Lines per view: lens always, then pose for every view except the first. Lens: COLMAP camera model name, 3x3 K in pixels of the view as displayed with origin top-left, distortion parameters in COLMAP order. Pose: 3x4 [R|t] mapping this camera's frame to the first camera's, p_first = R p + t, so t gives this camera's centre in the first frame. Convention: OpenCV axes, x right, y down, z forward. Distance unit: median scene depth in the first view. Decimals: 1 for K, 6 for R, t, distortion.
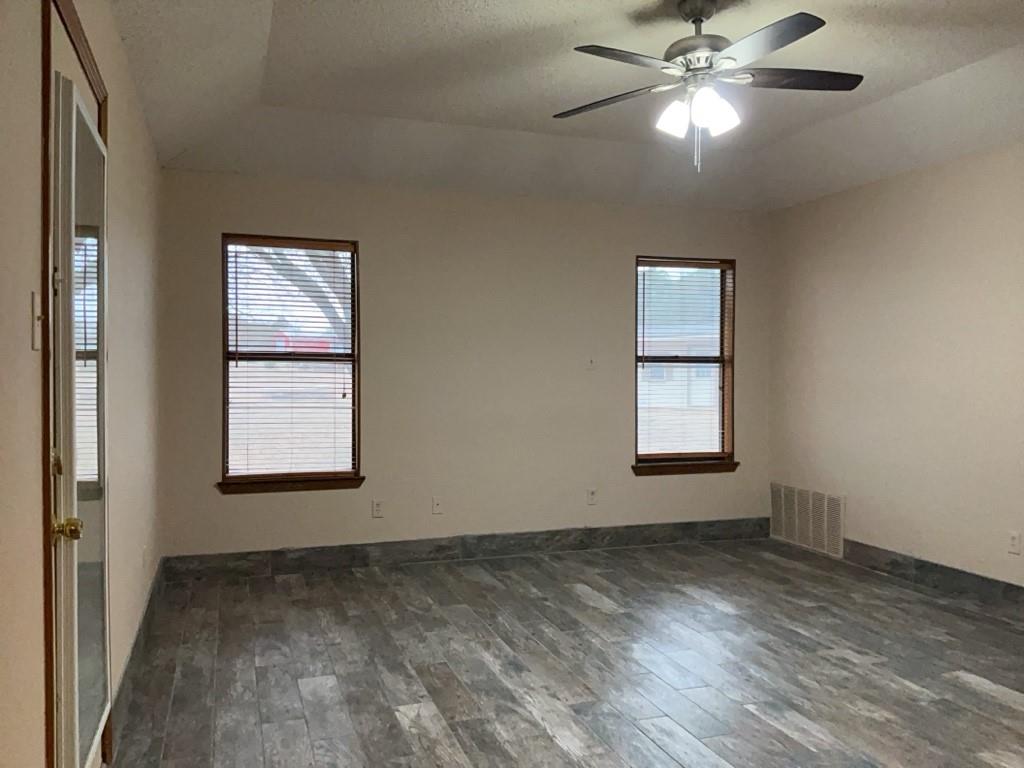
lens RADIAL K [[826.4, 0, 507.1], [0, 826.4, 382.9], [0, 0, 1]] dist [0.044334, -0.079303]
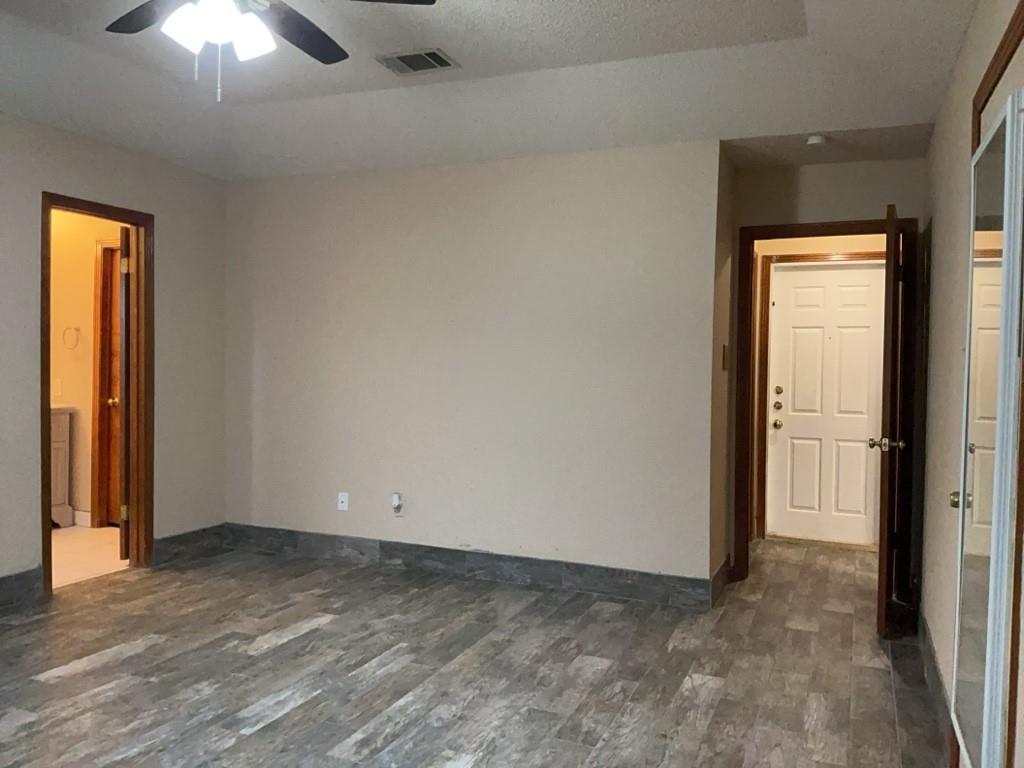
lens RADIAL K [[826.4, 0, 514.1], [0, 826.4, 379.3], [0, 0, 1]] dist [0.044334, -0.079303]
pose [[-0.744755, -0.034832, 0.666428, -0.500130], [-0.015983, 0.999281, 0.034368, -0.033192], [-0.667146, 0.014944, -0.744777, 1.412714]]
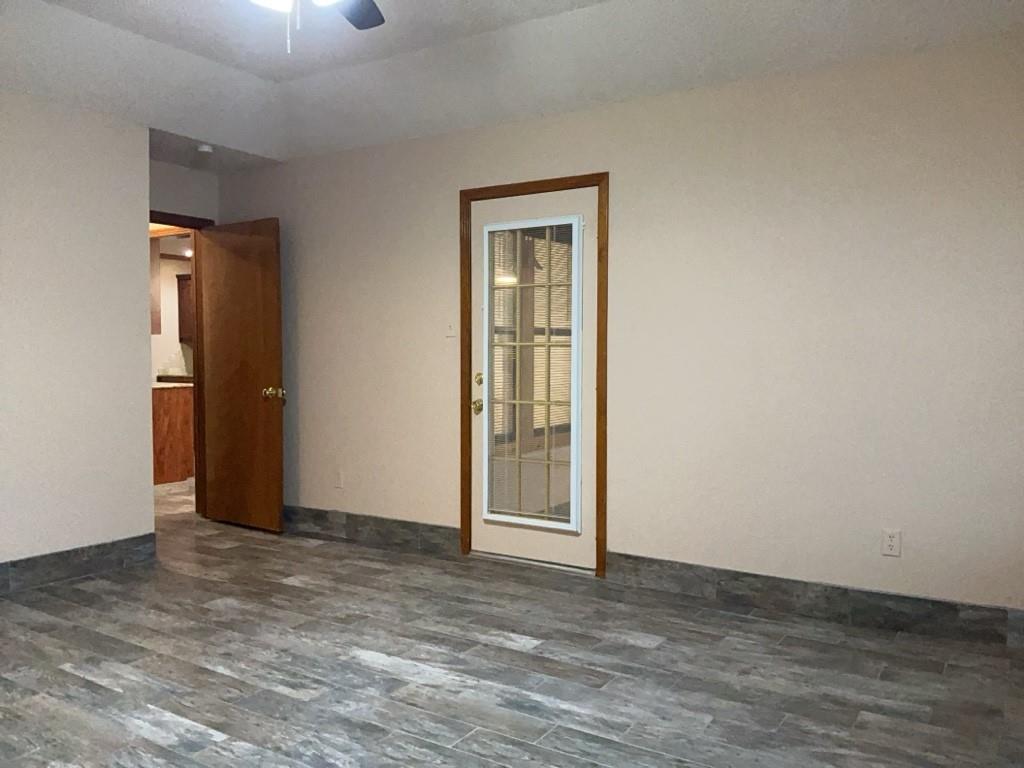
lens RADIAL K [[826.4, 0, 511.7], [0, 826.4, 382.6], [0, 0, 1]] dist [0.044334, -0.079303]
pose [[-0.784734, 0.020239, -0.619503, 0.542735], [-0.008217, 0.999039, 0.043047, -0.000322], [0.619779, 0.038871, -0.783813, 1.728928]]
